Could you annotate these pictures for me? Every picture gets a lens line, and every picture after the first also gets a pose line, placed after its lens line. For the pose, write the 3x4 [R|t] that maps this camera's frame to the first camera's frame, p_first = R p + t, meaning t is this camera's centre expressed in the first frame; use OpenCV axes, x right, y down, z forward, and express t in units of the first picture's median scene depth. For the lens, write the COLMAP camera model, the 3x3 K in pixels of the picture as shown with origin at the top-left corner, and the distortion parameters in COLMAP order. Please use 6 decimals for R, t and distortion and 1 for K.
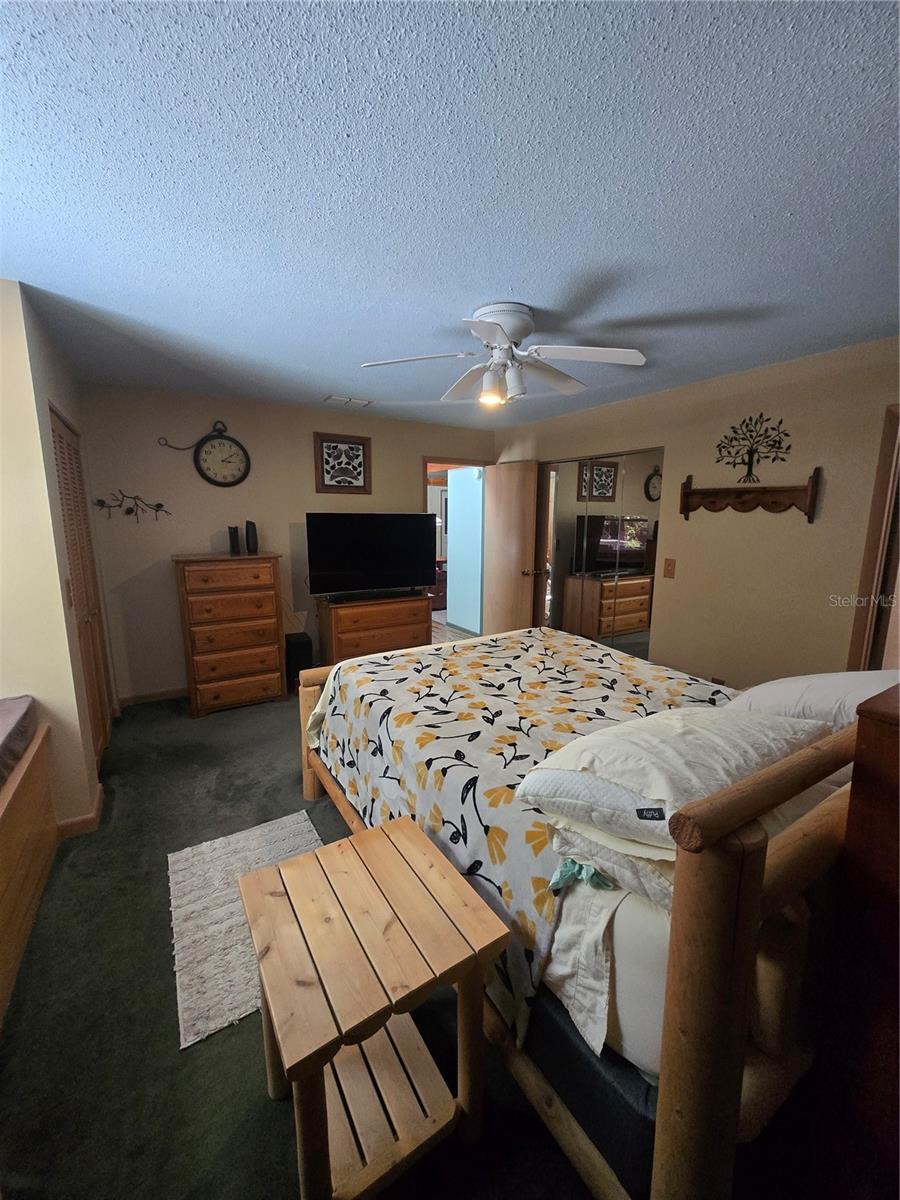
lens RADIAL K [[477.2, 0, 459.8], [0, 477.2, 599.4], [0, 0, 1]] dist [0.003010, 0.001081]
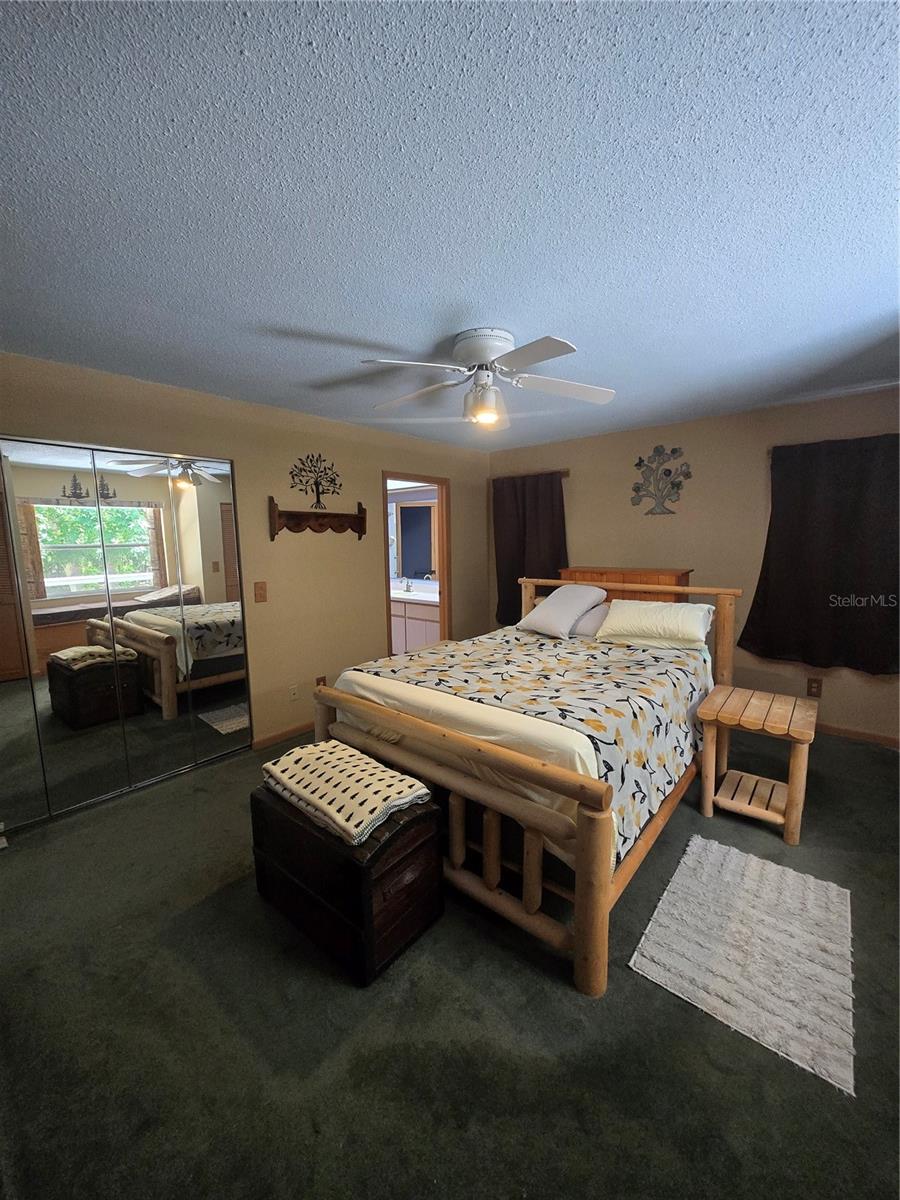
lens RADIAL K [[477.2, 0, 456.4], [0, 477.2, 596.8], [0, 0, 1]] dist [0.003010, 0.001081]
pose [[-0.316120, -0.120034, 0.941095, -0.654708], [0.183425, 0.965515, 0.184762, -0.183467], [-0.930819, 0.231027, -0.283201, 1.043500]]
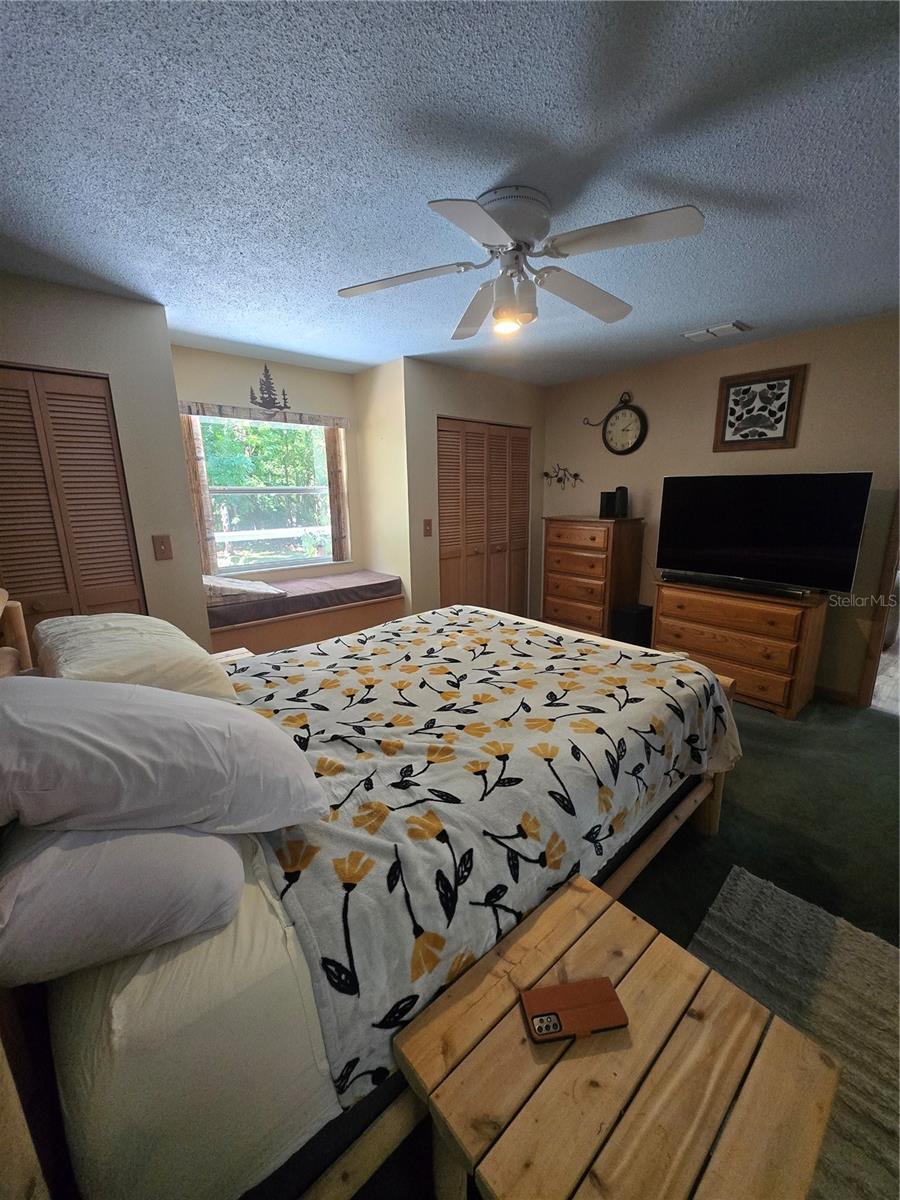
lens RADIAL K [[477.2, 0, 460.2], [0, 477.2, 600.0], [0, 0, 1]] dist [0.003010, 0.001081]
pose [[0.144721, 0.216780, -0.965434, 0.804940], [-0.163827, 0.967488, 0.192684, -0.096507], [0.975816, 0.130279, 0.175530, 0.716561]]
